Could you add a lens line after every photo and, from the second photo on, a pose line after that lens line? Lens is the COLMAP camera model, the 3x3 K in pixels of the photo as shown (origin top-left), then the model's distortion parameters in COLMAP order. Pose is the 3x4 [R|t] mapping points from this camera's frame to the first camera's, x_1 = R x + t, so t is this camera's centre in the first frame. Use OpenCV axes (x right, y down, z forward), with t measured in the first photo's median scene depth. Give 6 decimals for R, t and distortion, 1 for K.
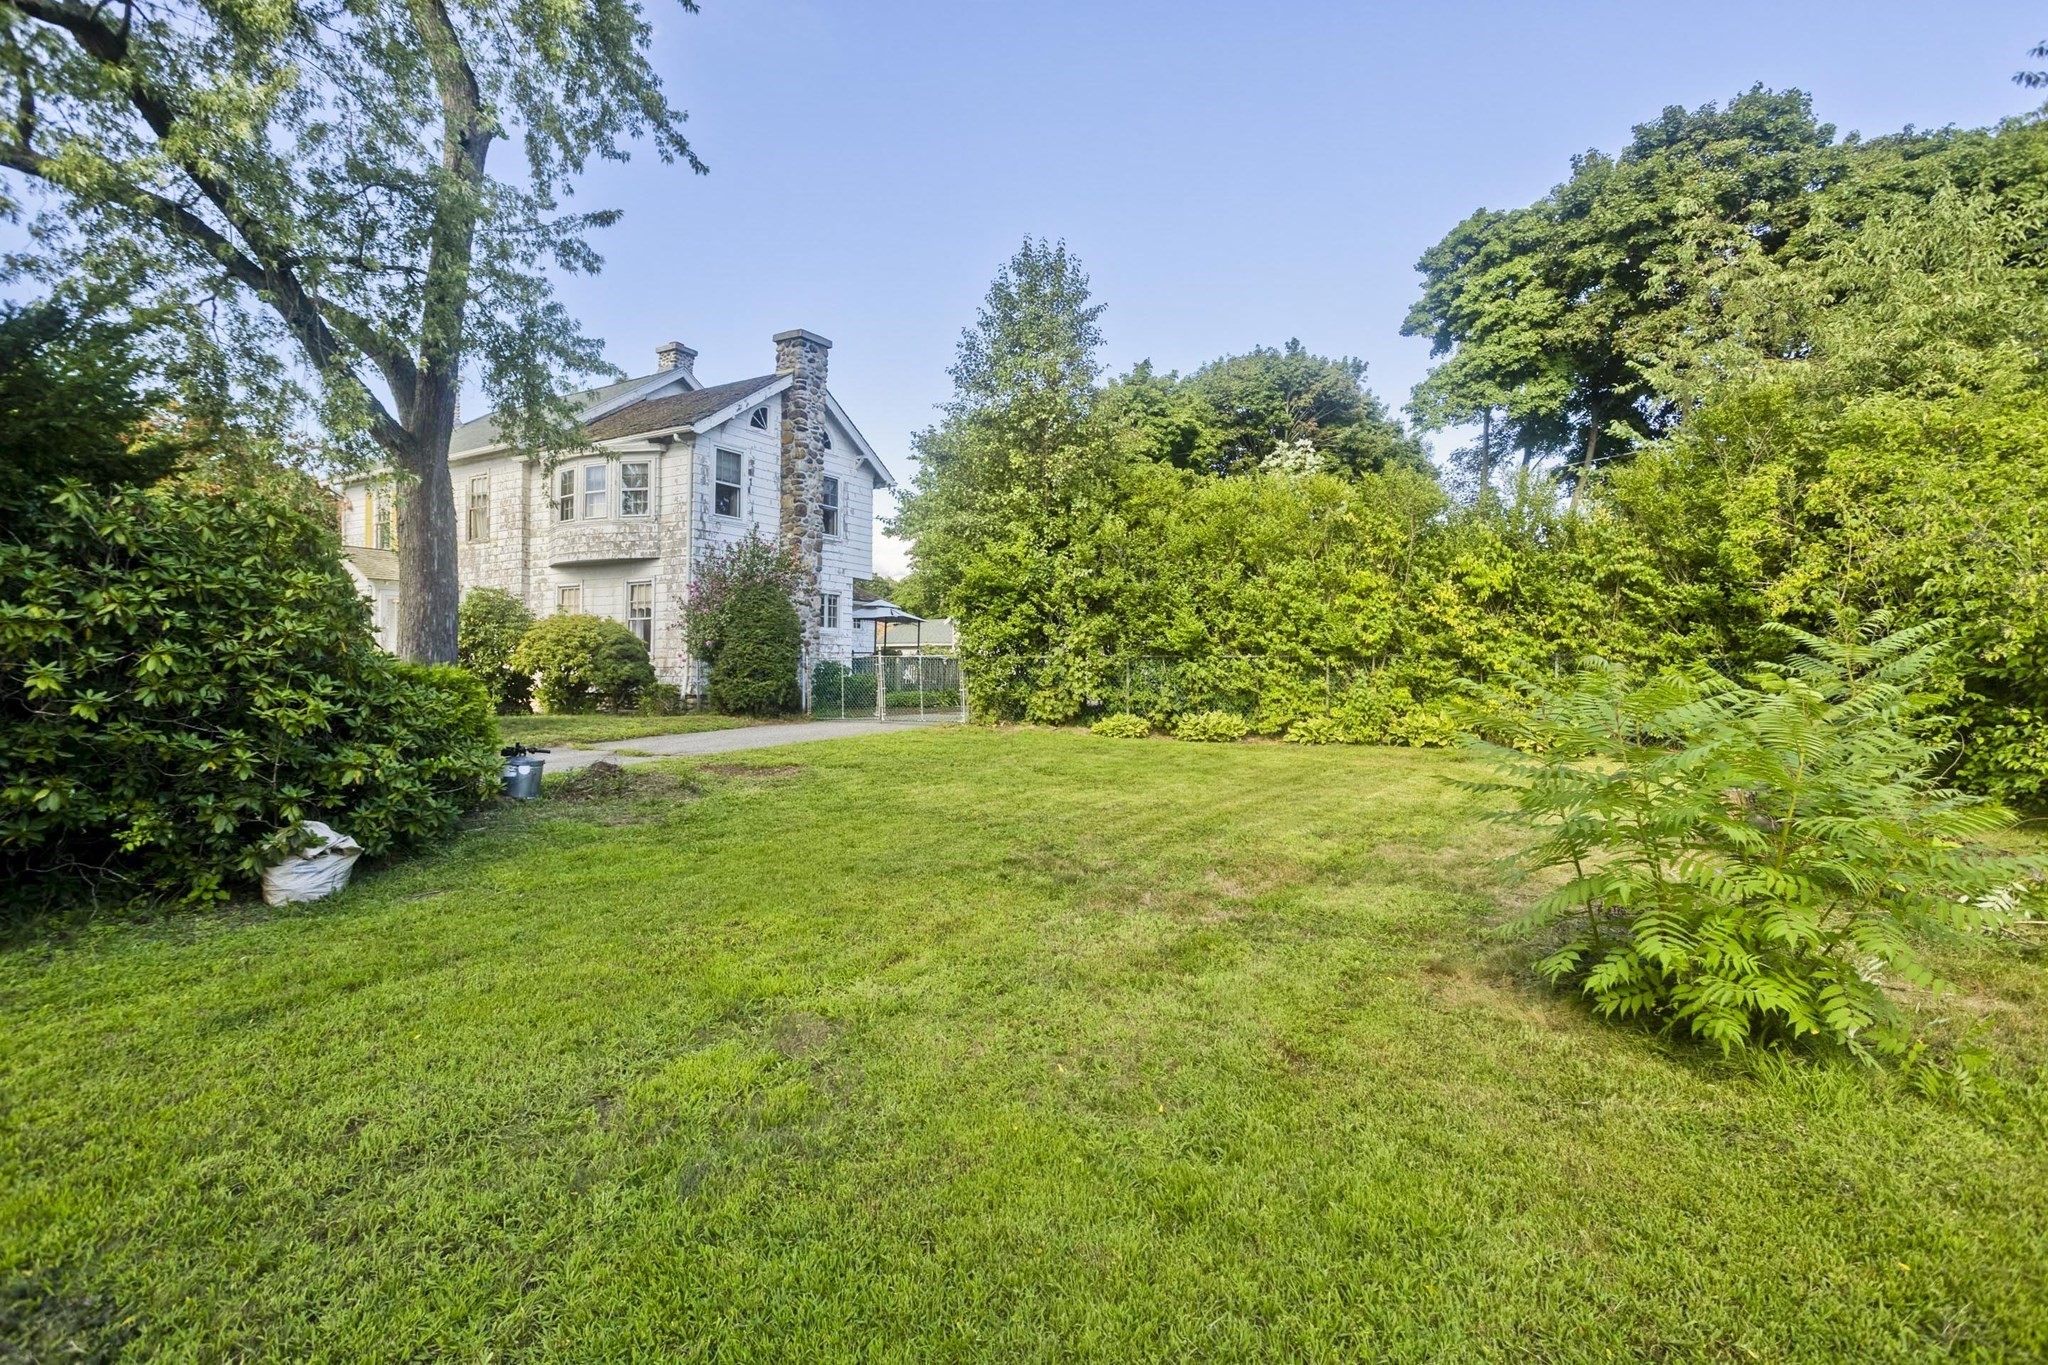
lens RADIAL K [[987.7, 0, 1022.9], [0, 987.7, 675.2], [0, 0, 1]] dist [-0.034632, 0.018552]
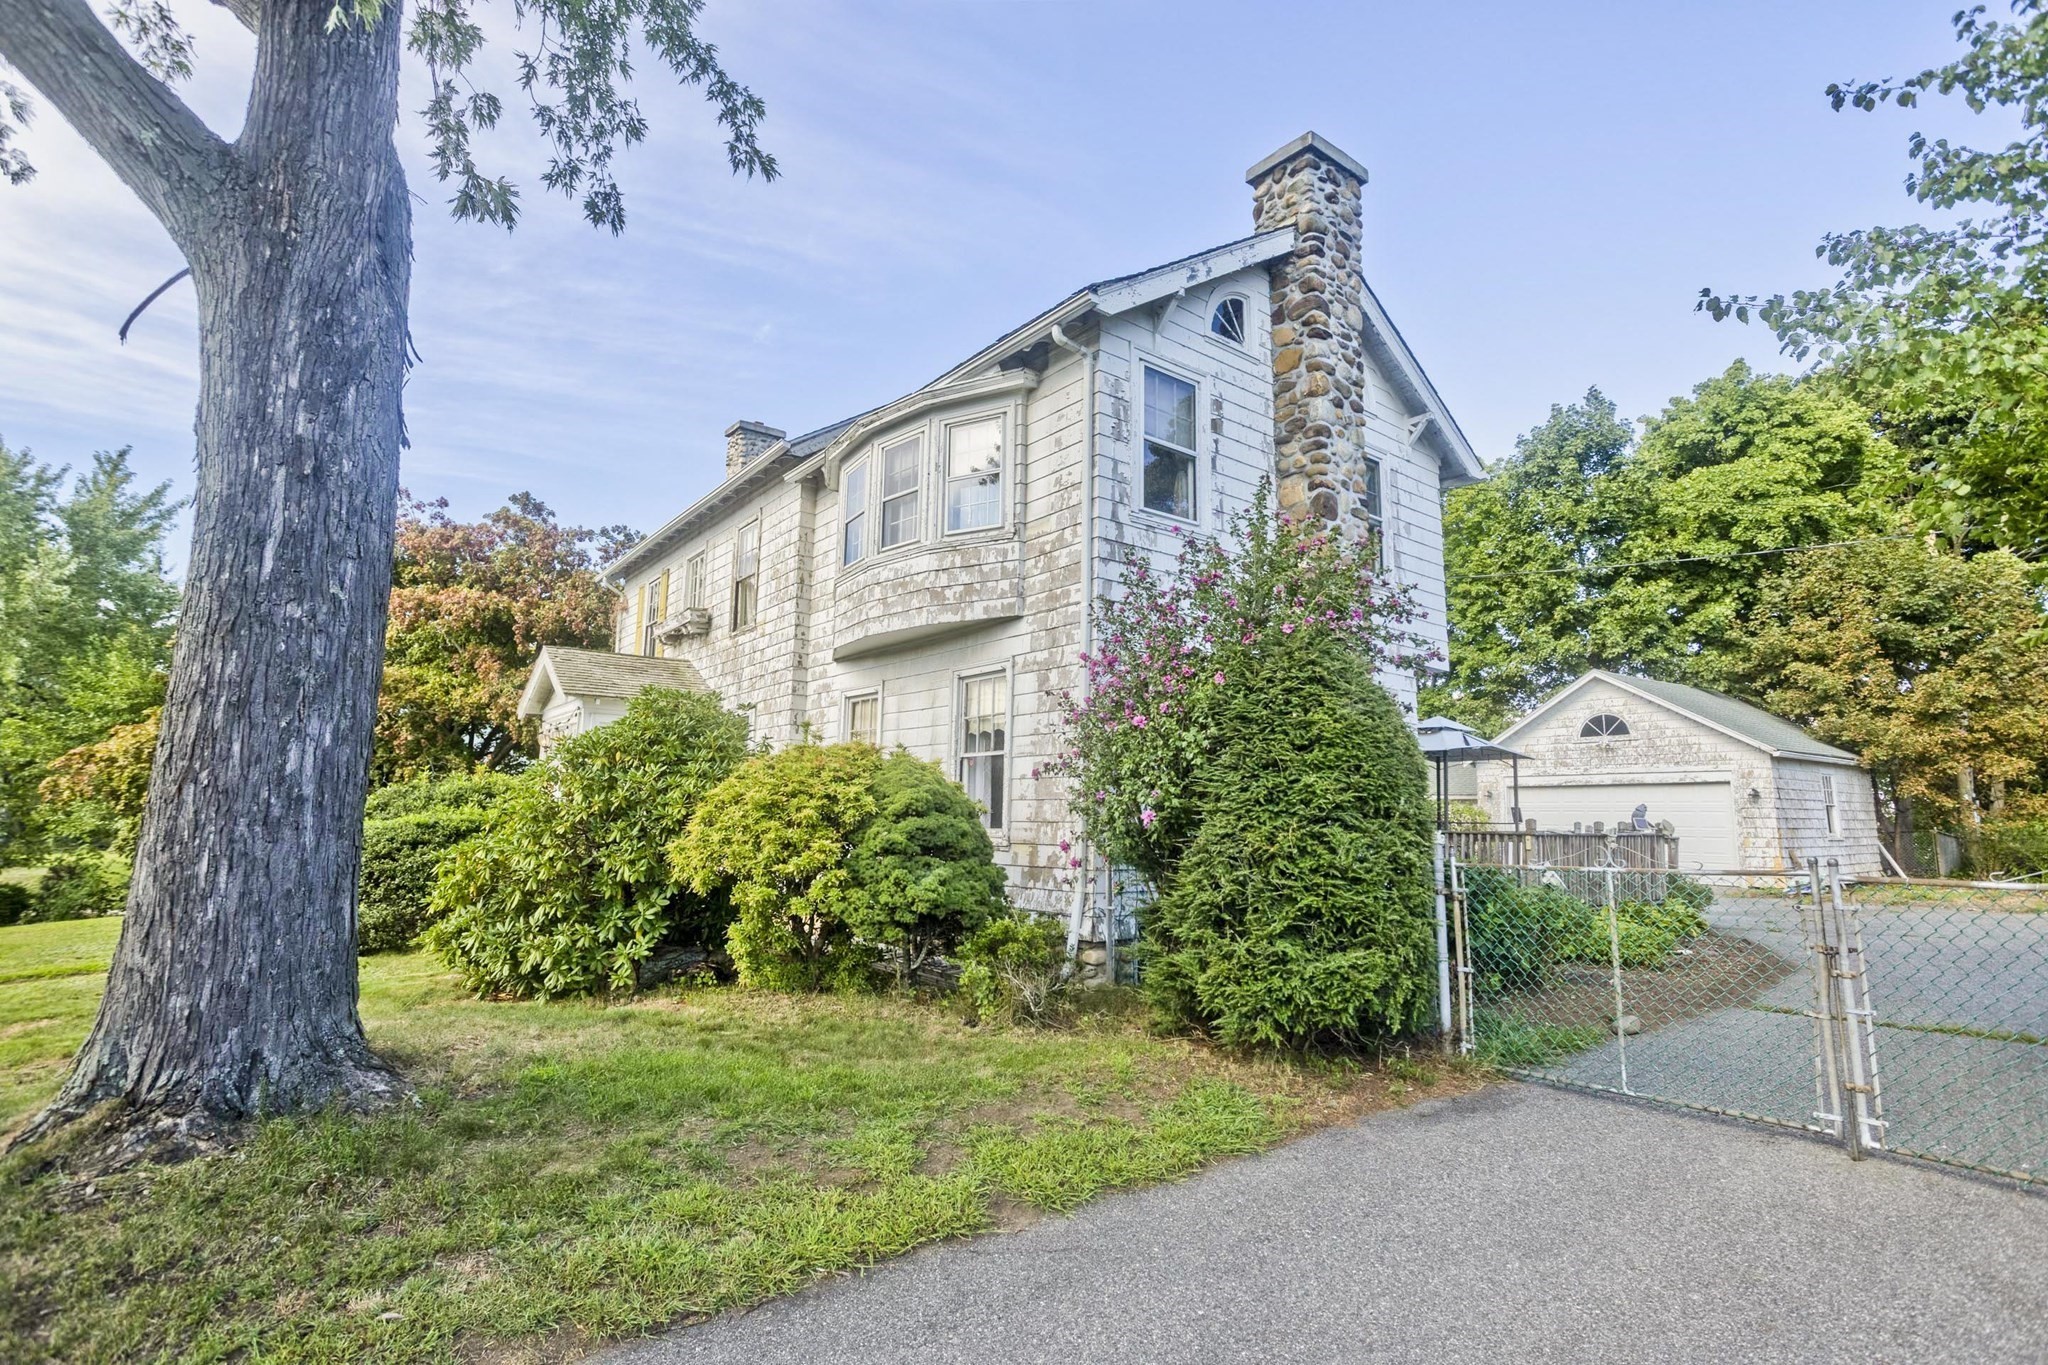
lens RADIAL K [[987.7, 0, 1023.5], [0, 987.7, 677.6], [0, 0, 1]] dist [-0.034632, 0.018552]
pose [[0.929140, -0.045096, -0.366967, -0.204216], [-0.009495, 0.989296, -0.145613, -0.026286], [0.369606, 0.138779, 0.918767, 0.586463]]
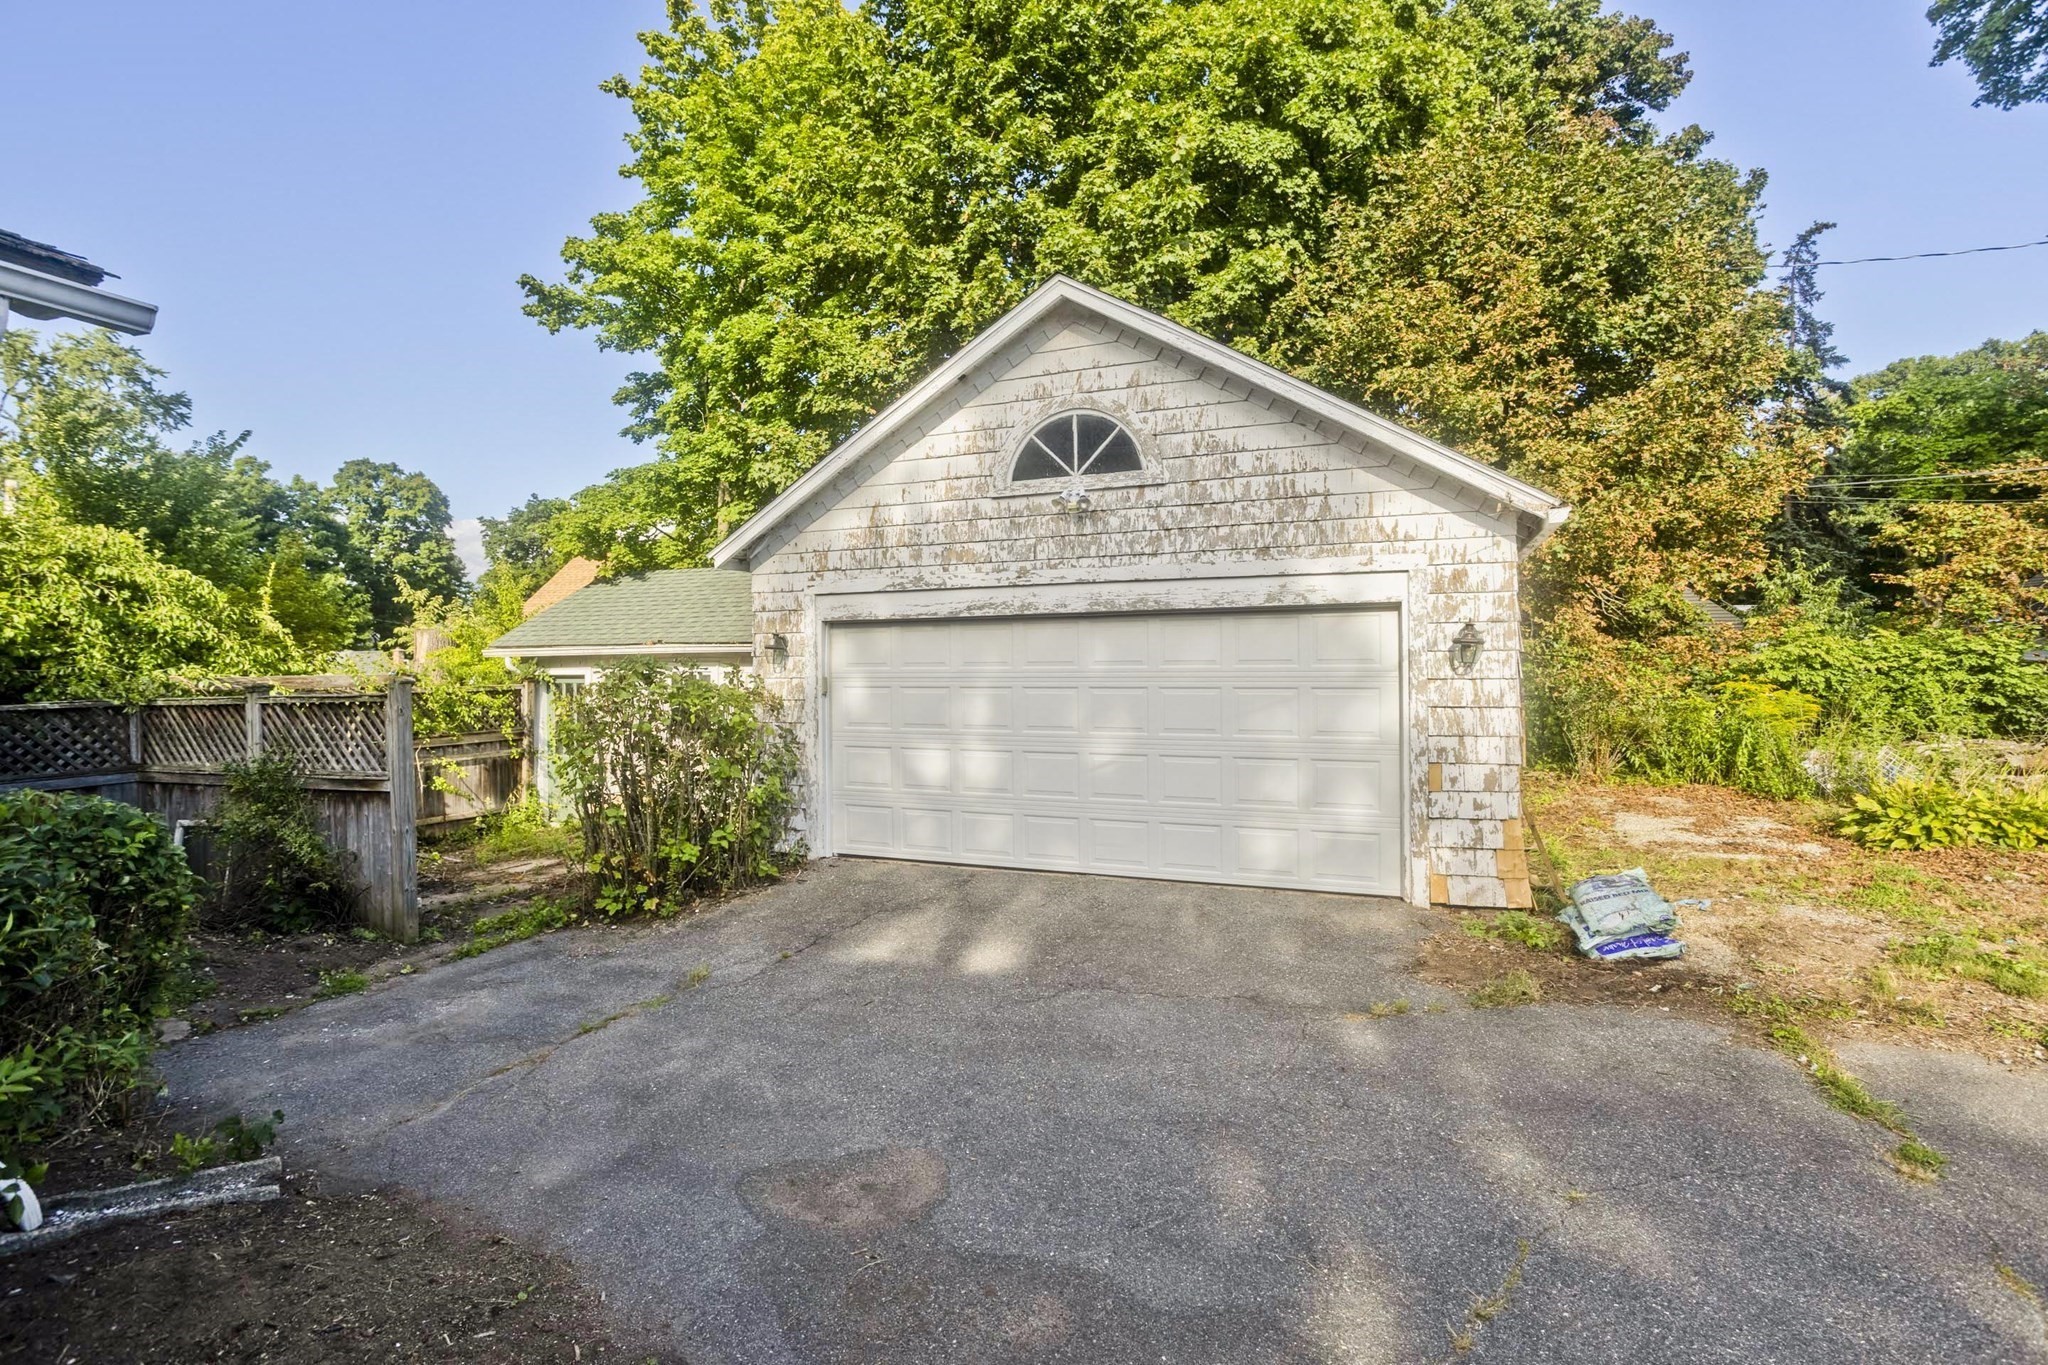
lens RADIAL K [[987.7, 0, 1021.3], [0, 987.7, 675.7], [0, 0, 1]] dist [-0.034632, 0.018552]
pose [[0.980715, -0.016135, 0.194777, -0.101371], [0.013537, 0.999801, 0.014666, -0.054743], [-0.194975, -0.011747, 0.980738, 1.473544]]
